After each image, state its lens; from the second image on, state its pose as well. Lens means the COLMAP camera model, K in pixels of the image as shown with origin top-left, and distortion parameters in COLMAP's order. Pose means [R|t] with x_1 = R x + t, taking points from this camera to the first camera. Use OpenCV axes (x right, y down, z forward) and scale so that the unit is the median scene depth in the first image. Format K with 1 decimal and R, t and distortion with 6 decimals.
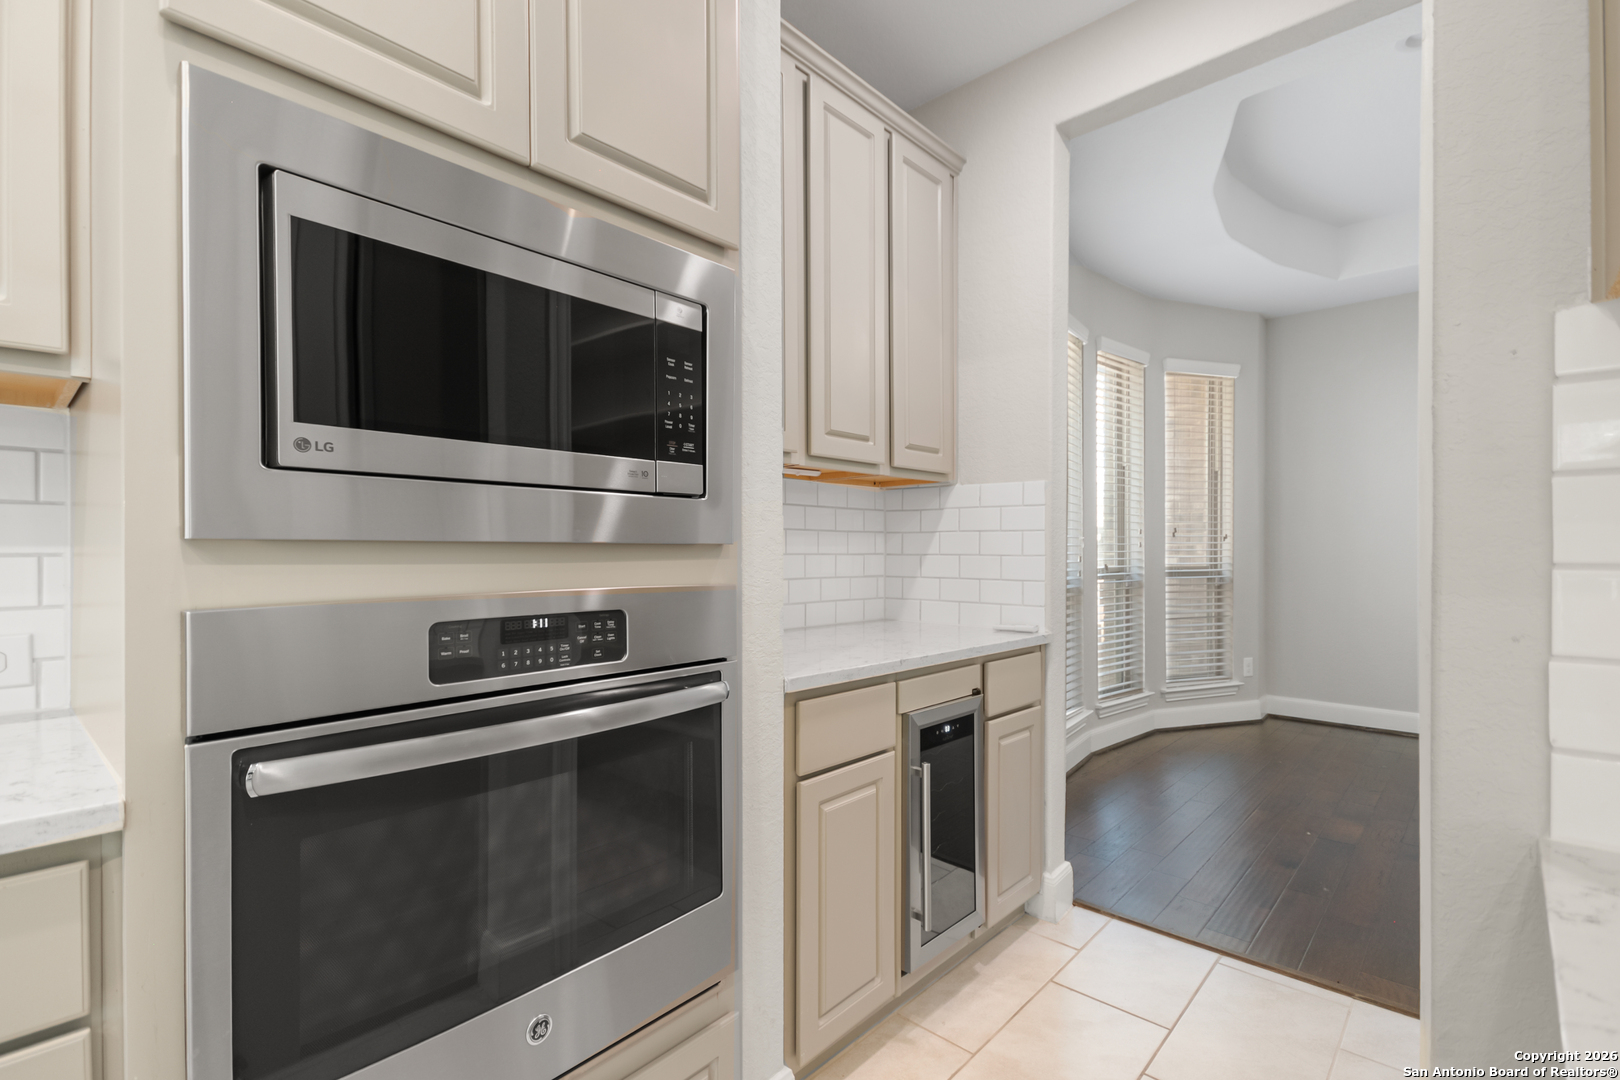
lens RADIAL K [[764.0, 0, 805.2], [0, 764.0, 550.9], [0, 0, 1]] dist [-0.000721, -0.000560]
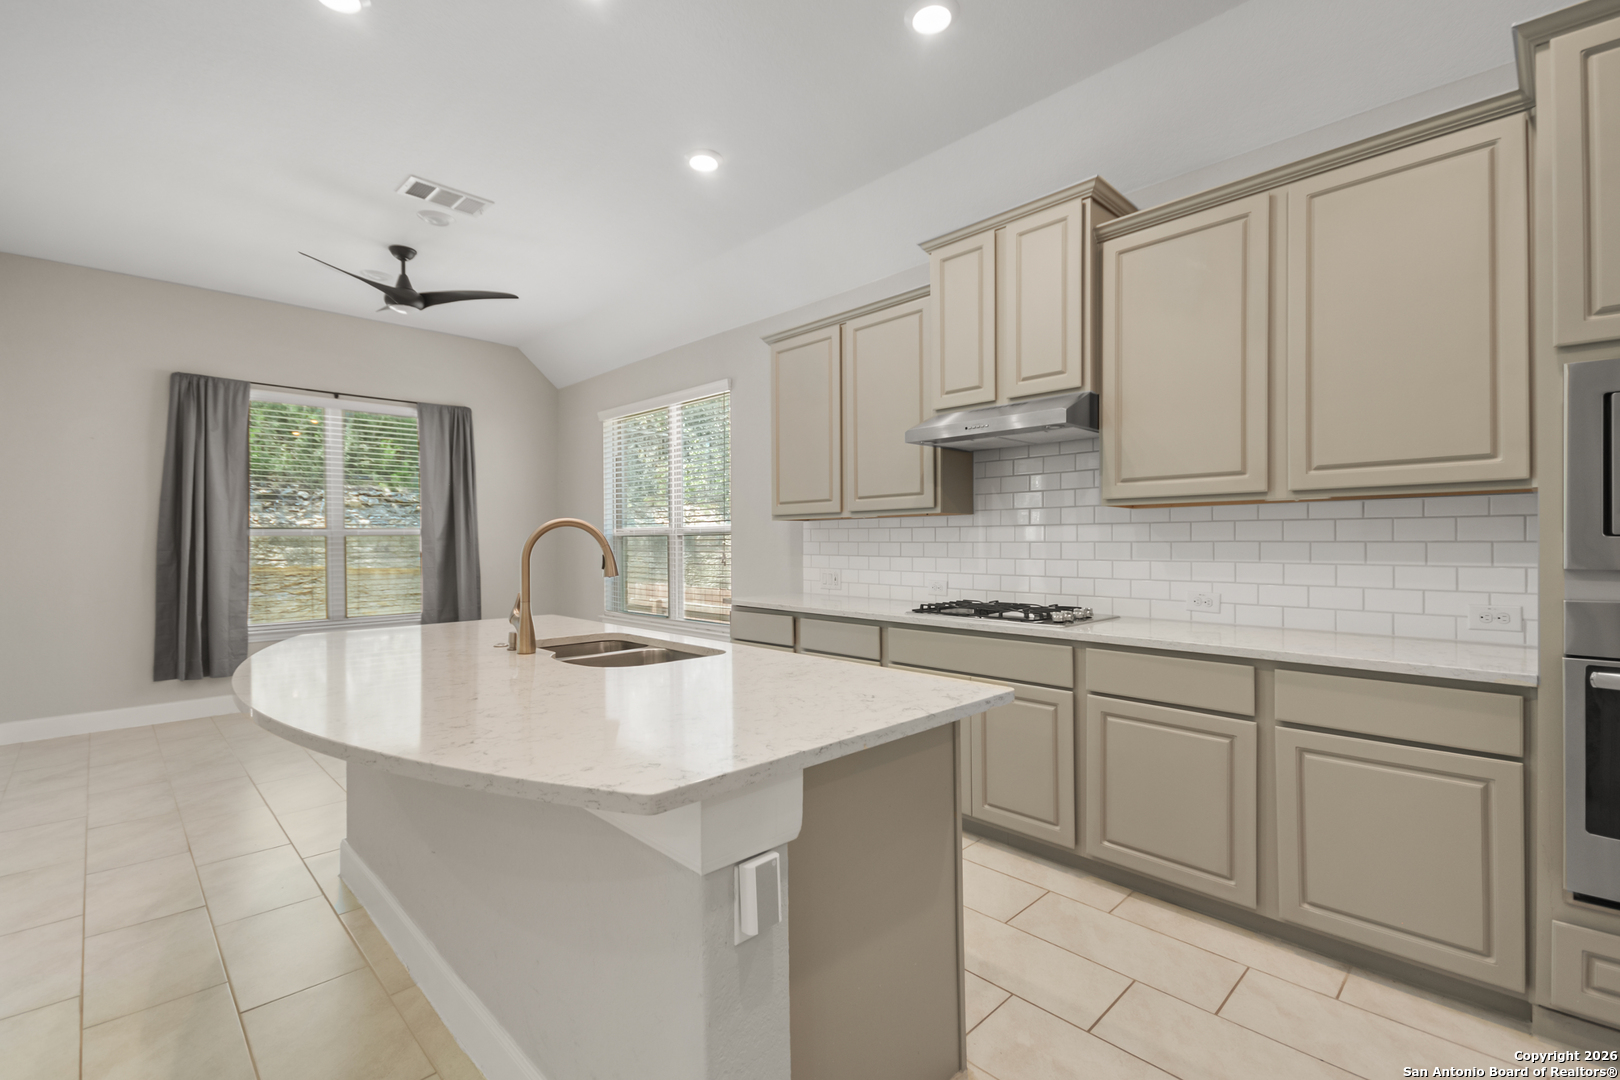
lens RADIAL K [[717.3, 0, 806.0], [0, 717.3, 544.2], [0, 0, 1]] dist [-0.002980, -0.001022]
pose [[-0.065043, 0.005606, -0.997867, 1.032608], [0.002211, 0.999983, 0.005474, -0.074050], [0.997880, -0.001850, -0.065054, -0.796122]]
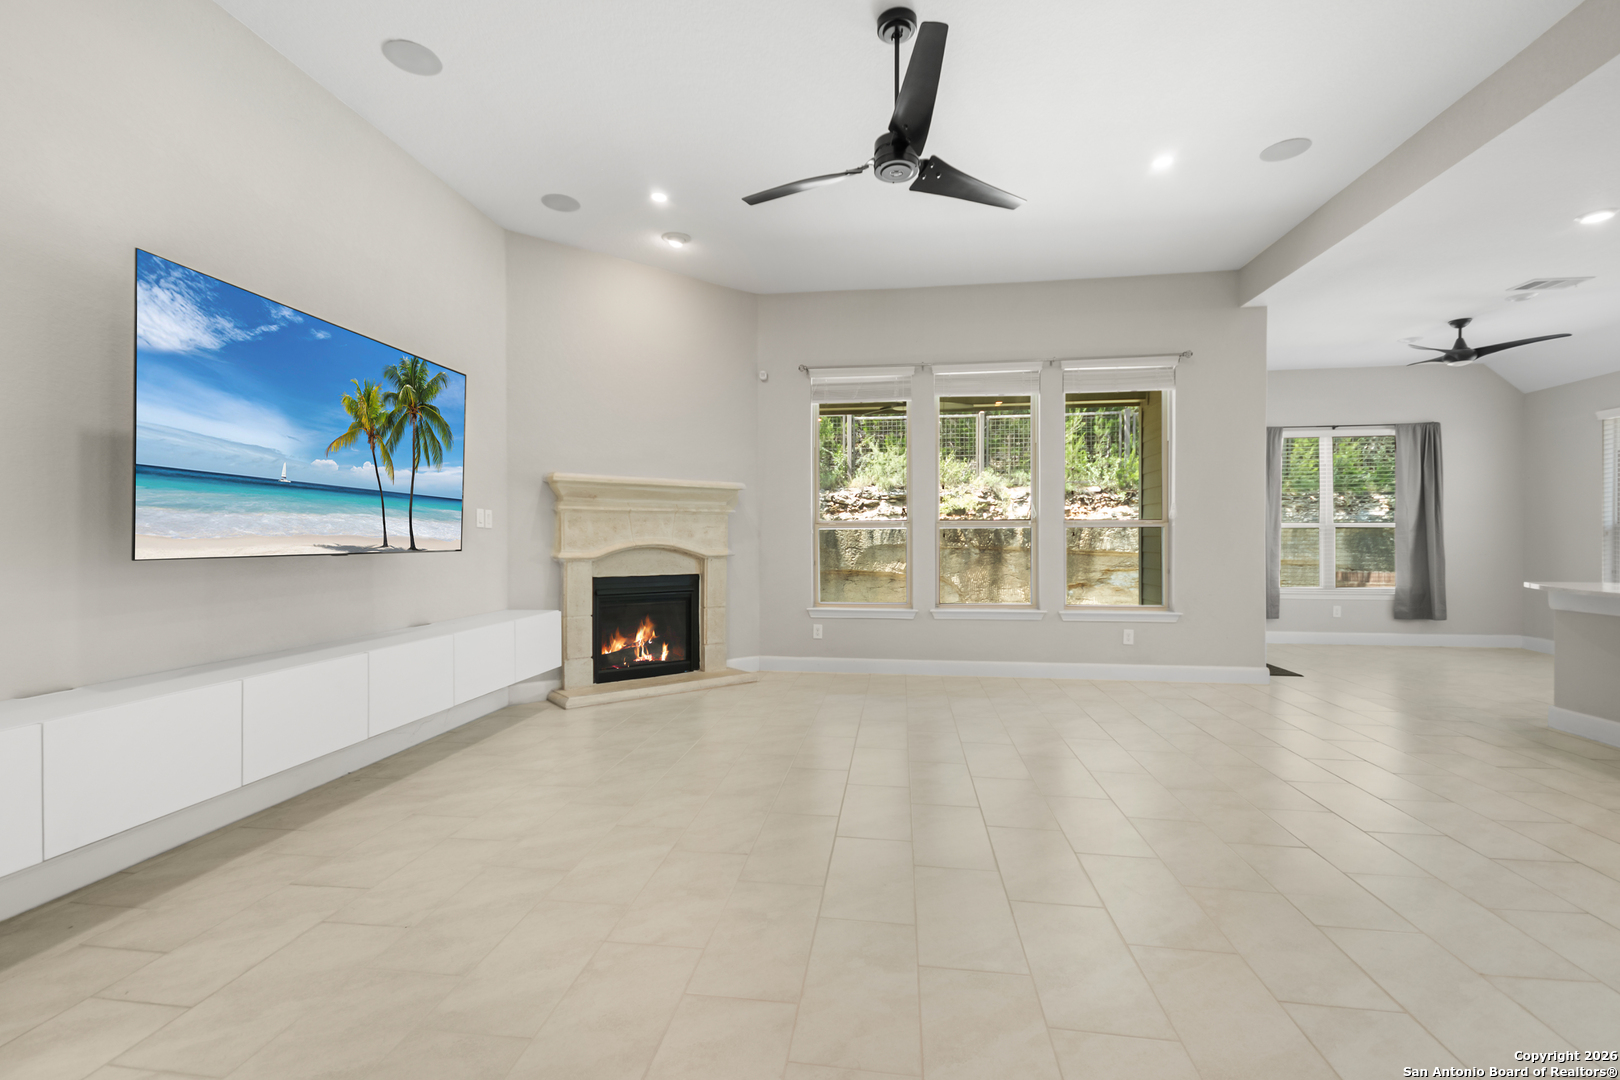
lens RADIAL K [[704.1, 0, 810.0], [0, 704.1, 540.0], [0, 0, 1]] dist [0.011231, 0.000186]
pose [[-0.826001, 0.002103, -0.563665, 4.313953], [-0.000486, 0.999990, 0.004443, -0.025649], [0.563668, 0.003944, -0.825992, -1.553413]]
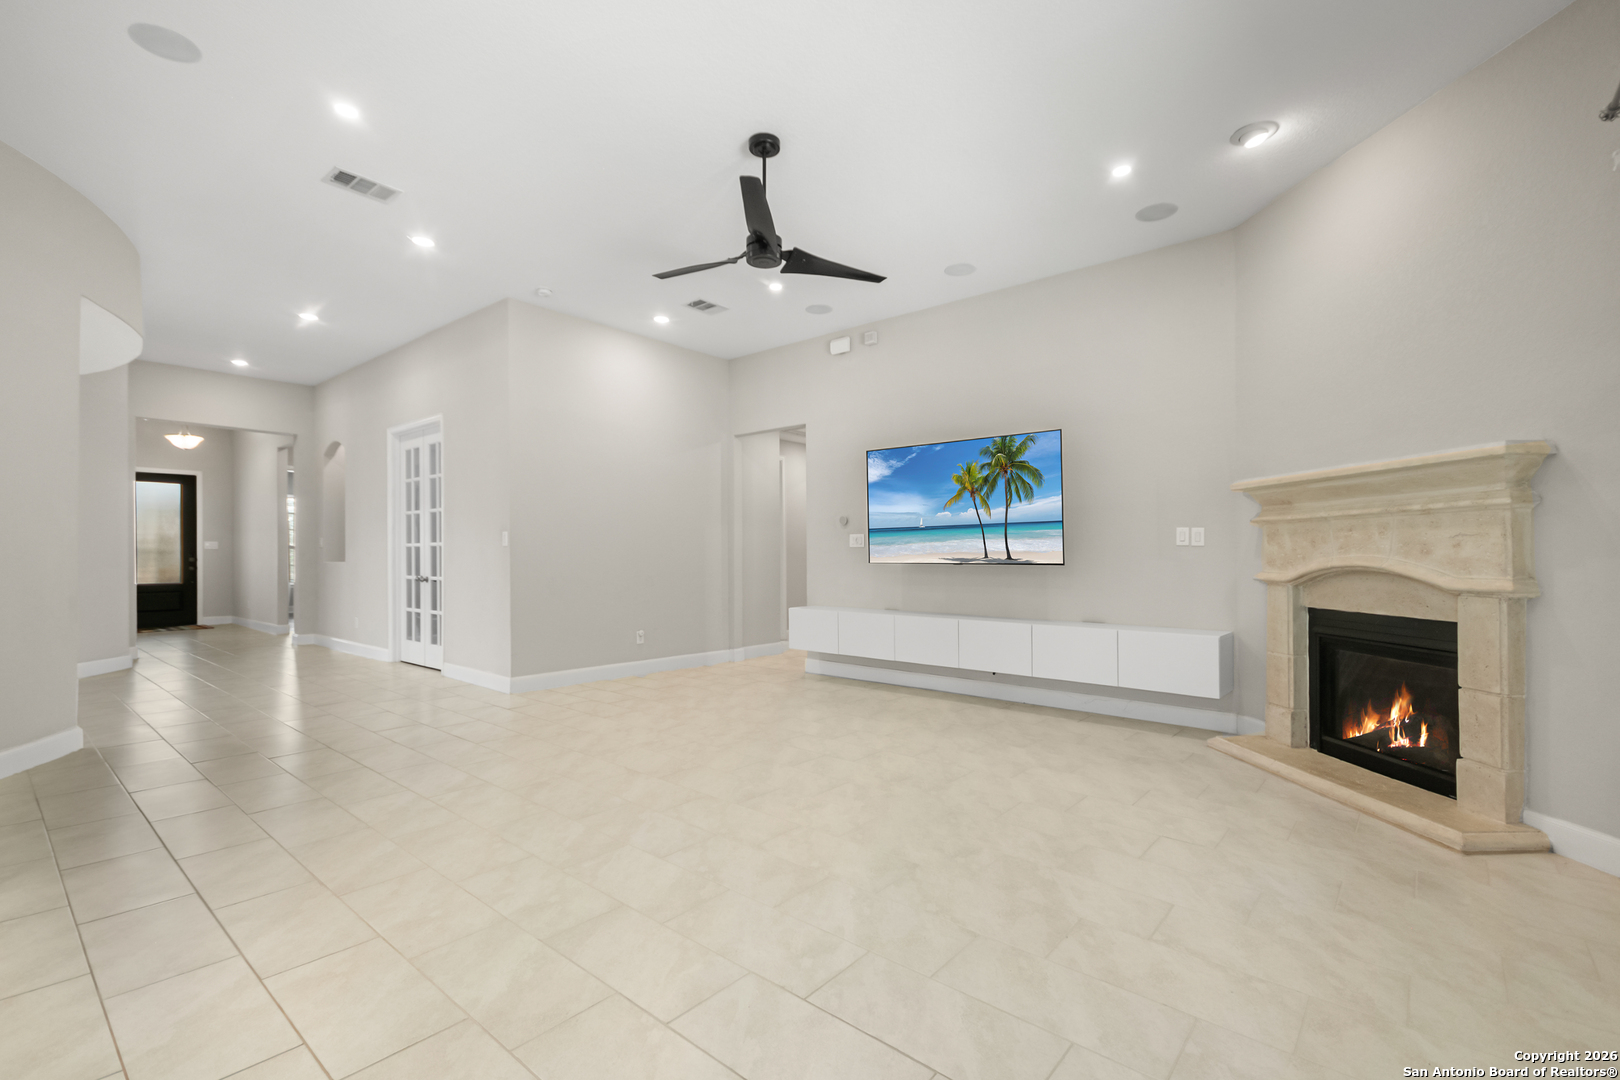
lens RADIAL K [[718.4, 0, 793.9], [0, 718.4, 542.4], [0, 0, 1]] dist [0.002910, 0.000162]
pose [[-0.020374, 0.015629, 0.999670, -0.610325], [-0.006984, 0.999851, -0.015774, -0.010276], [-0.999768, -0.007303, -0.020261, -3.566791]]
